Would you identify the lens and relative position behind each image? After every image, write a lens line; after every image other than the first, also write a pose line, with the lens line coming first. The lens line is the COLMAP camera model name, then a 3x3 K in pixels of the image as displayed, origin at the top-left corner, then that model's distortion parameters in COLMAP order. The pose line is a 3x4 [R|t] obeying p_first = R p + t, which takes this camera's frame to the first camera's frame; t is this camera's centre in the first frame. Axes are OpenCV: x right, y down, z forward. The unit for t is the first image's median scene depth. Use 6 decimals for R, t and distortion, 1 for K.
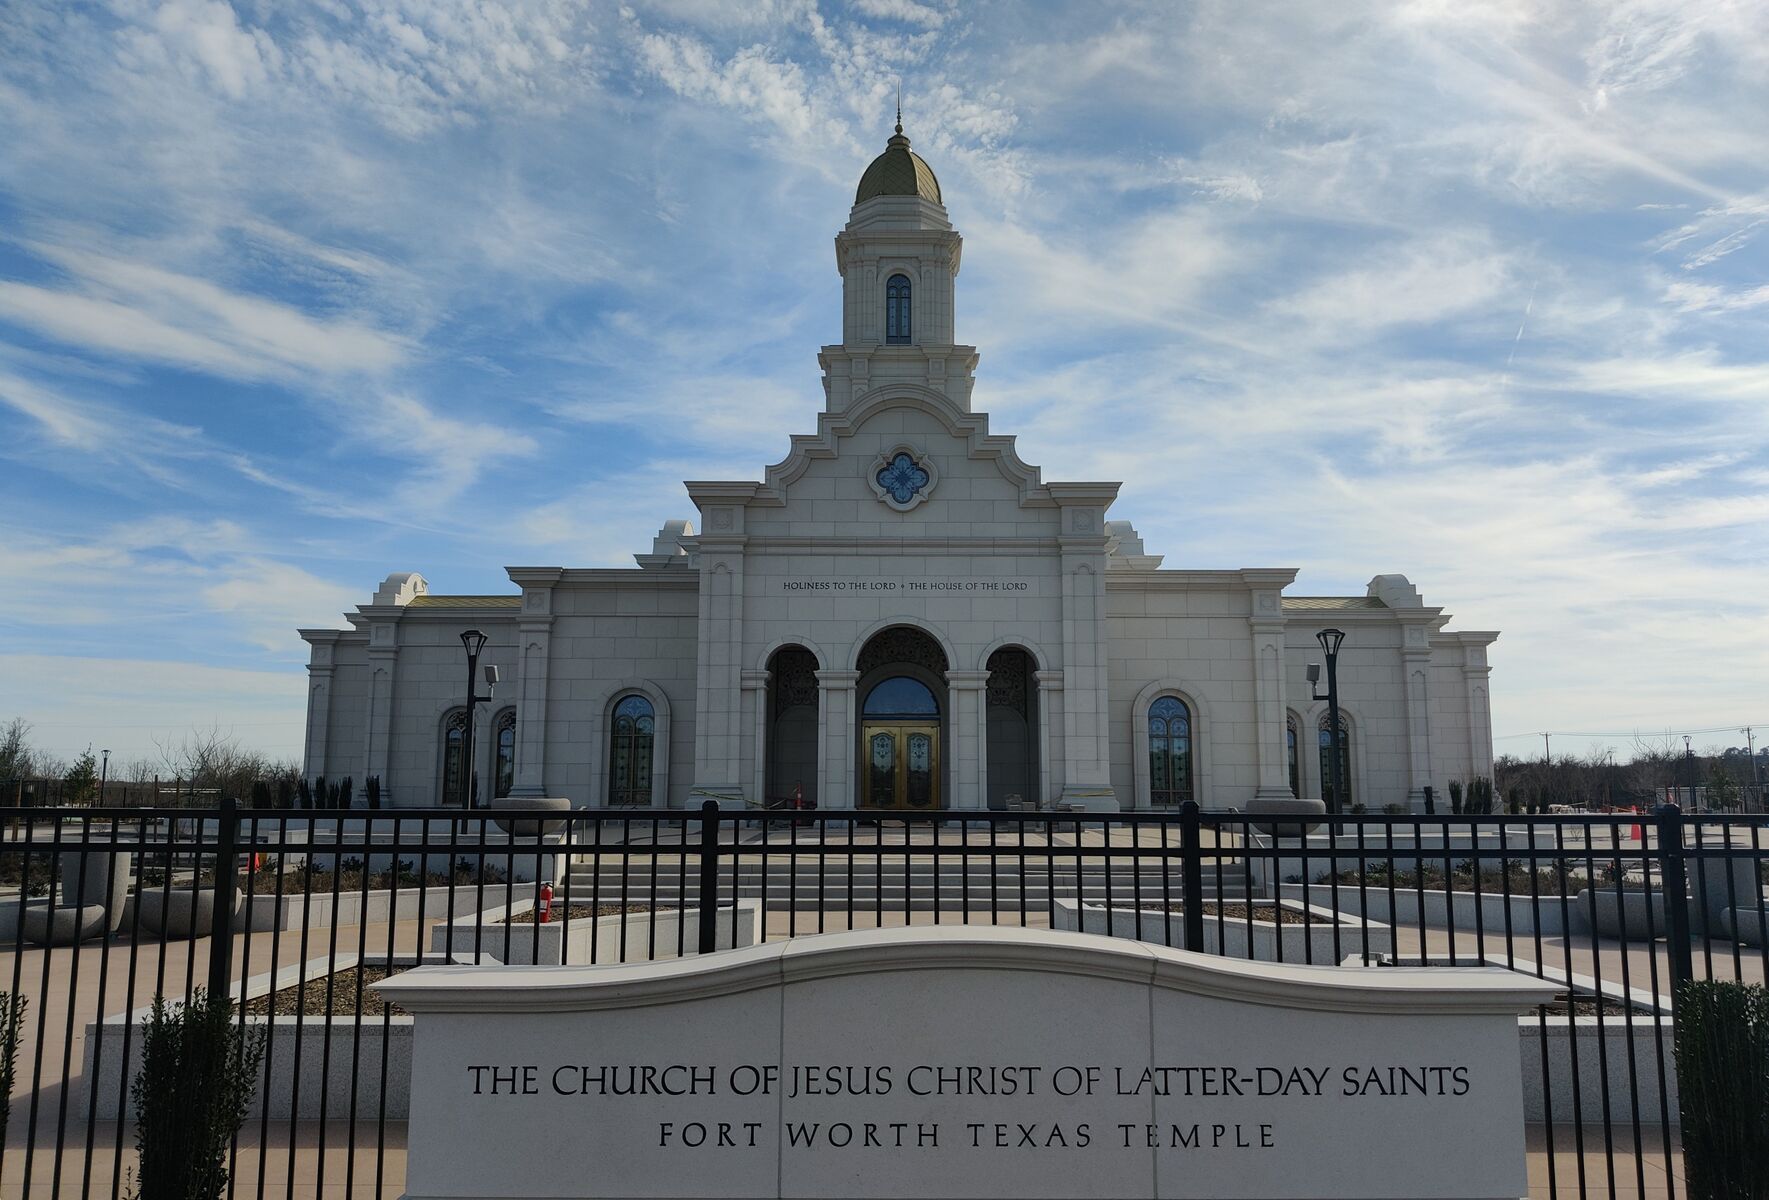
lens RADIAL K [[1394.9, 0, 893.1], [0, 1394.9, 581.7], [0, 0, 1]] dist [0.061780, -0.003128]
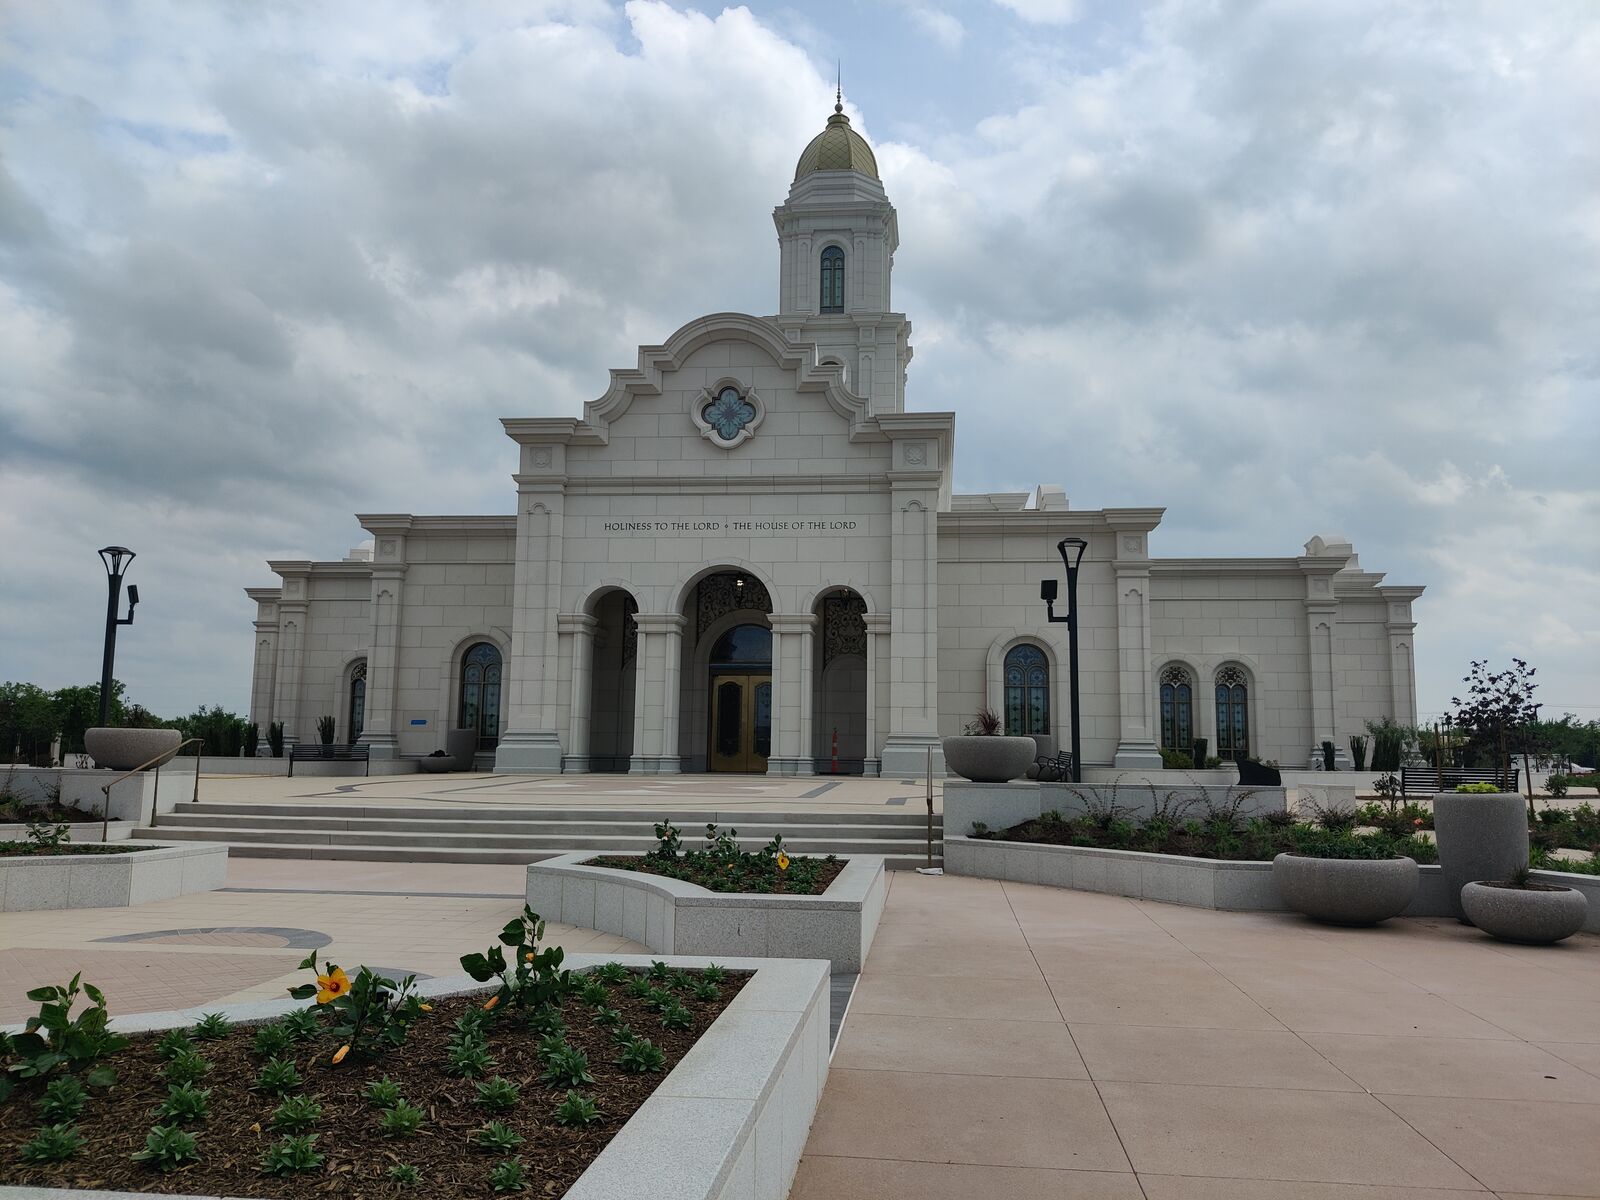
lens RADIAL K [[1243.1, 0, 800.0], [0, 1243.1, 600.0], [0, 0, 1]] dist [0.031064, -0.004961]
pose [[0.993964, -0.002507, -0.109676, 0.148218], [0.005125, 0.999709, 0.023590, 0.033485], [0.109585, -0.024010, 0.993687, 0.153769]]
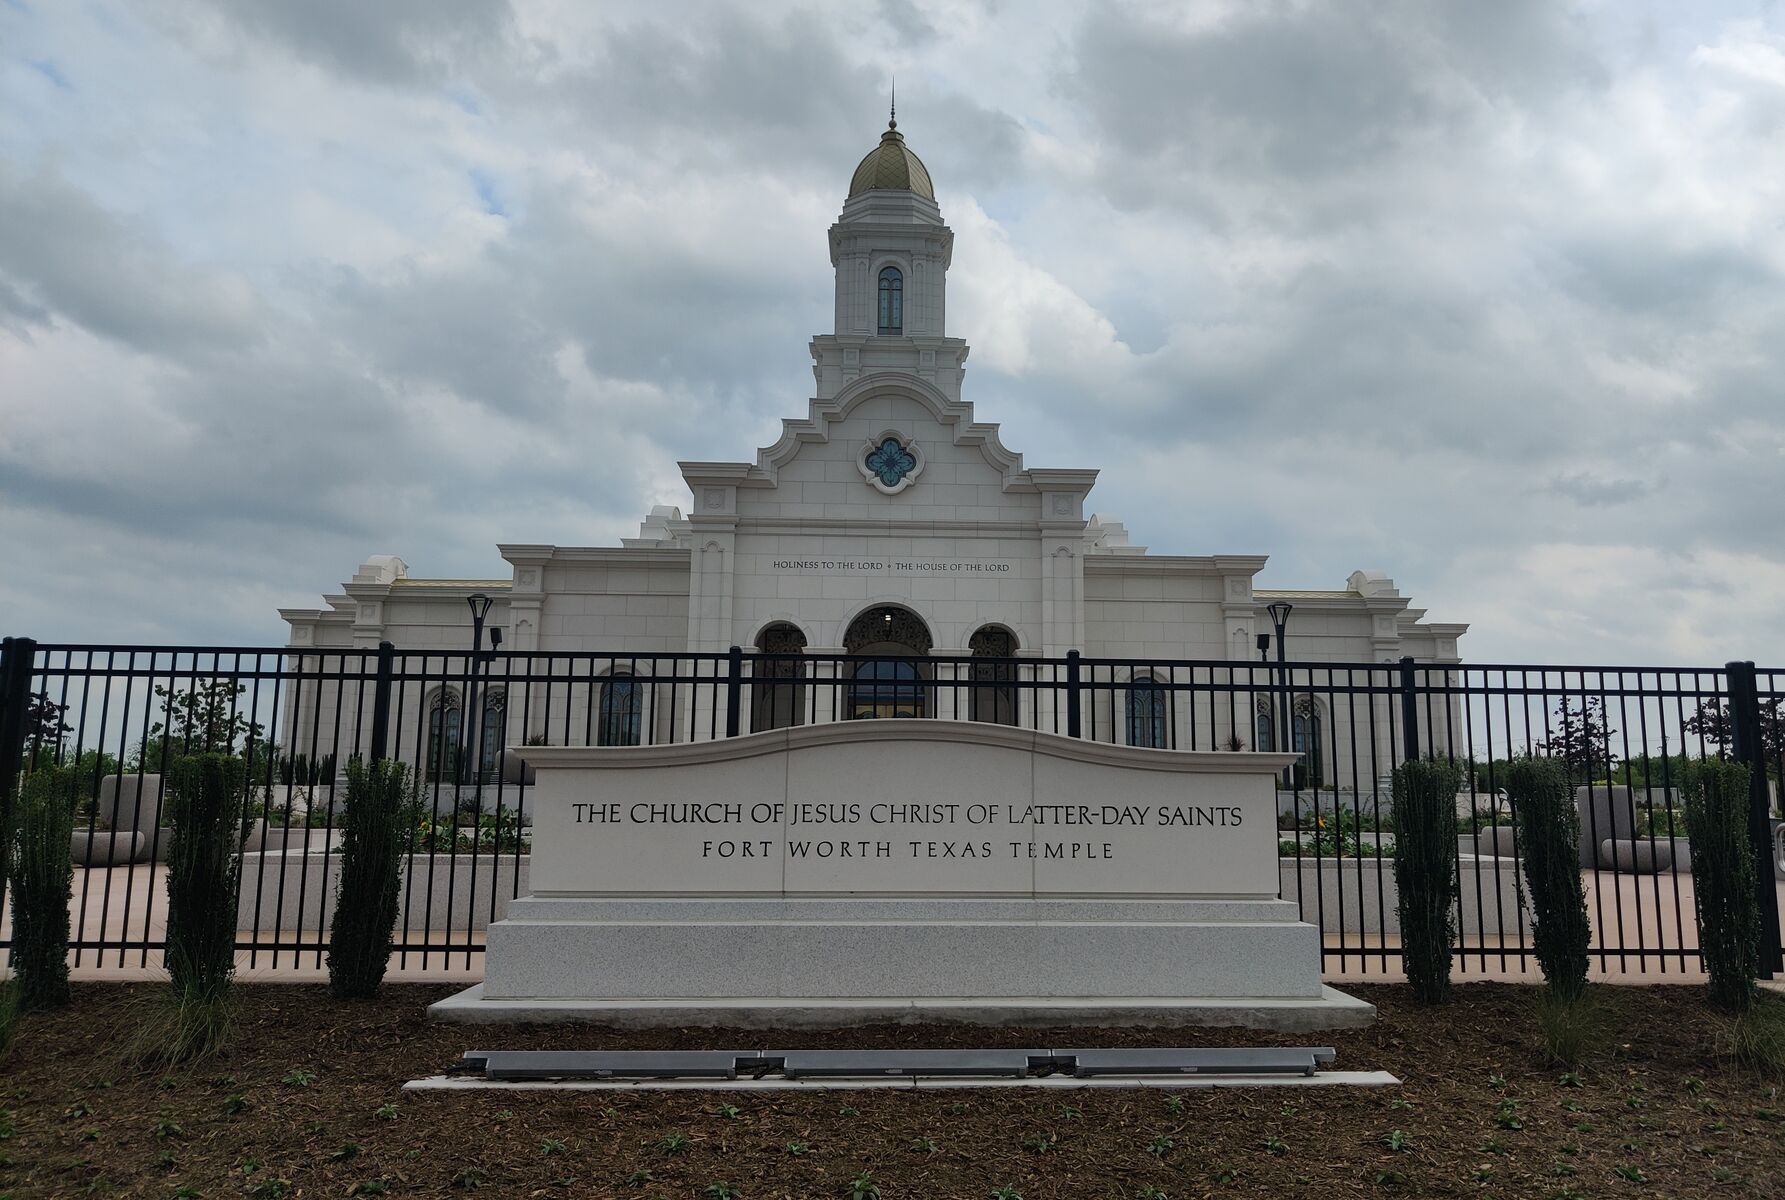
lens RADIAL K [[1439.2, 0, 948.9], [0, 1439.2, 529.1], [0, 0, 1]] dist [0.093467, -0.001694]
pose [[0.998900, 0.012987, 0.045050, 0.002634], [-0.011352, 0.999274, -0.036366, 0.013666], [-0.045490, 0.035815, 0.998323, -0.070718]]
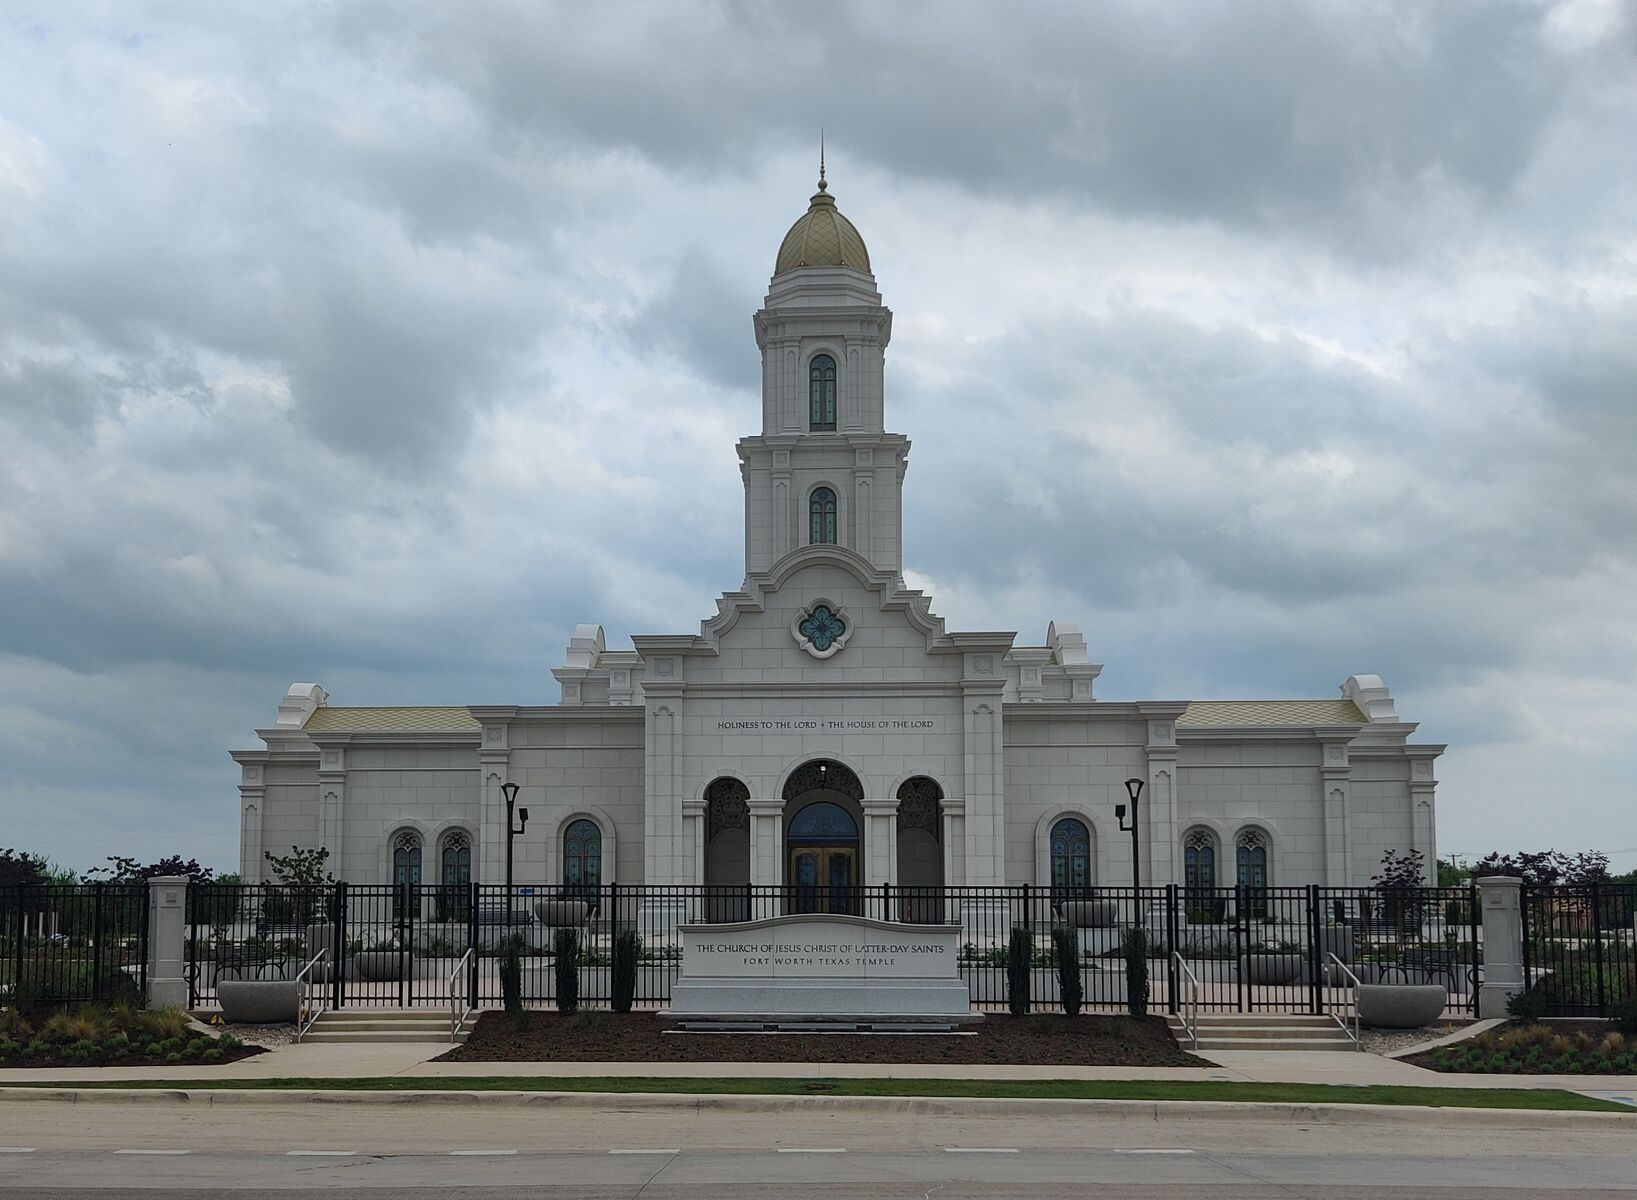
lens RADIAL K [[1977.9, 0, 676.1], [0, 1977.9, 761.7], [0, 0, 1]] dist [0.063348, 0.002347]
pose [[0.997069, -0.006496, -0.076230, 0.010322], [0.011508, 0.997787, 0.065492, -0.072754], [0.075636, -0.066177, 0.994937, -0.603572]]
